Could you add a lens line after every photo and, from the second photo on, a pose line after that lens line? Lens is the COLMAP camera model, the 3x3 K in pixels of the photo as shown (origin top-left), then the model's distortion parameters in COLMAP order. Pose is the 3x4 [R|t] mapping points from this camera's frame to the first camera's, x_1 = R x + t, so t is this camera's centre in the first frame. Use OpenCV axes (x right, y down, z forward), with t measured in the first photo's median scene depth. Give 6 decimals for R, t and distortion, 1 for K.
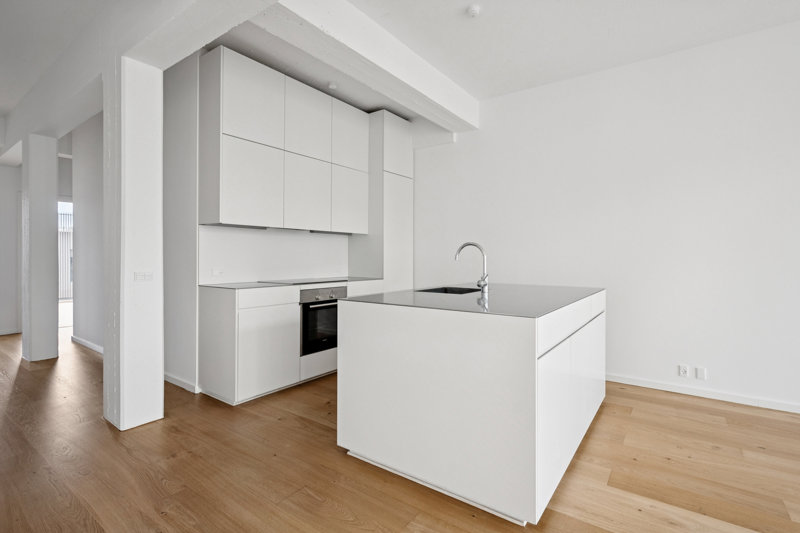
lens RADIAL K [[386.6, 0, 399.5], [0, 386.6, 256.5], [0, 0, 1]] dist [0.004168, 0.000535]
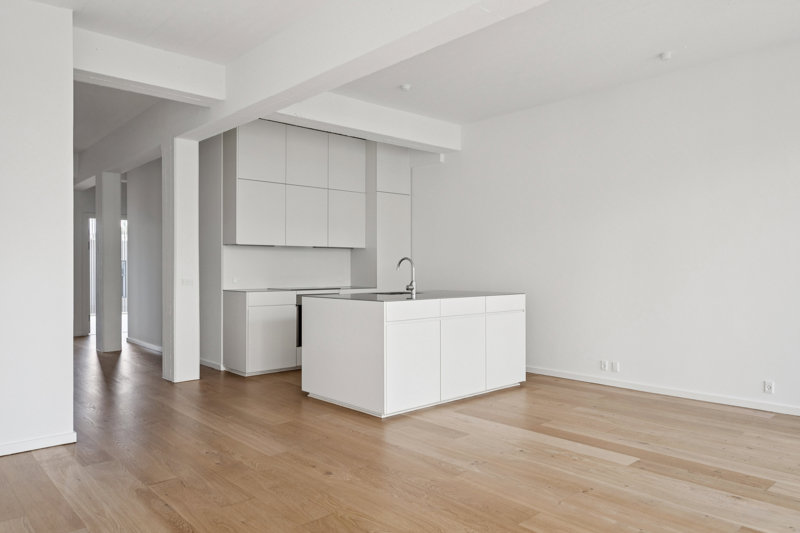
lens RADIAL K [[564.7, 0, 400.0], [0, 564.7, 266.5], [0, 0, 1]] dist [0.002147, 0.002827]
pose [[0.979527, -0.003974, -0.201272, 0.473333], [0.003683, 0.999992, -0.001819, -0.001553], [0.201277, 0.001041, 0.979534, -0.788614]]
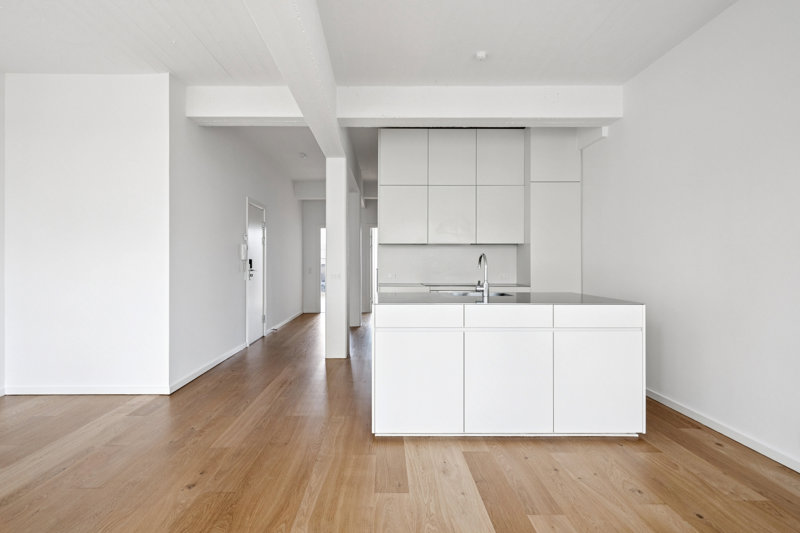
lens RADIAL K [[442.1, 0, 380.1], [0, 442.1, 261.0], [0, 0, 1]] dist [0.001306, 0.000325]
pose [[0.582761, -0.004938, -0.812629, 0.915322], [0.000601, 0.999984, -0.005645, -0.005269], [0.812643, 0.002801, 0.582754, -0.020006]]
